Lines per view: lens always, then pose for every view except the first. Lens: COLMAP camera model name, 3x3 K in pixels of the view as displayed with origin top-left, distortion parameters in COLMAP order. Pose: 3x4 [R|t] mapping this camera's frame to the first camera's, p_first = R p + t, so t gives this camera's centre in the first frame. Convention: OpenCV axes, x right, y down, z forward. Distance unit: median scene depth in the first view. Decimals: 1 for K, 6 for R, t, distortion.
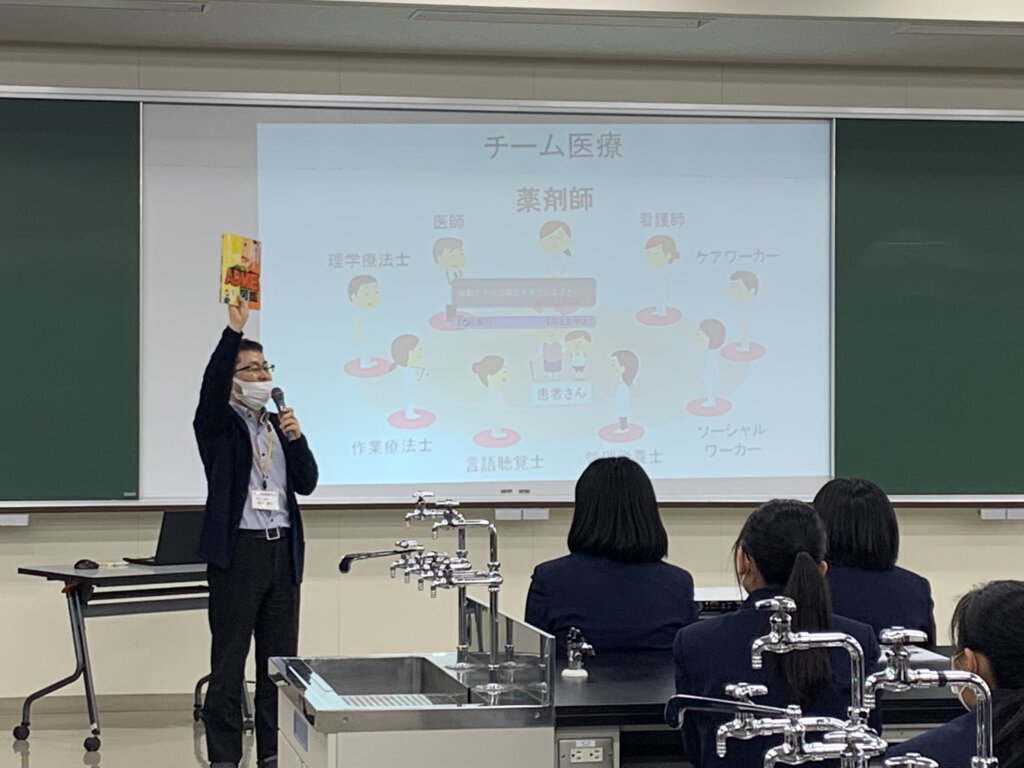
lens RADIAL K [[2433.6, 0, 512.3], [0, 2433.6, 384.1], [0, 0, 1]] dist [0.223021, 0.000000]
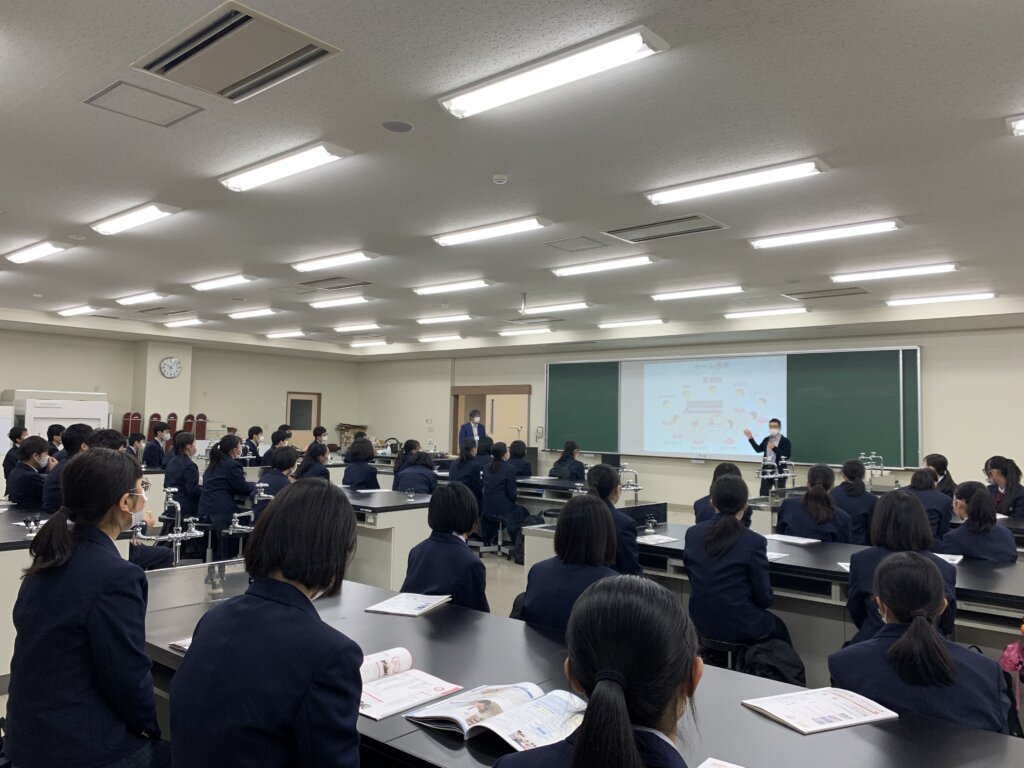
lens RADIAL K [[777.4, 0, 512.1], [0, 777.4, 384.2], [0, 0, 1]] dist [0.003736, 0.001525]
pose [[0.619813, -0.025966, -0.784320, 0.780475], [-0.017275, 0.998759, -0.046718, -0.006680], [0.784559, 0.042506, 0.618595, -0.000270]]
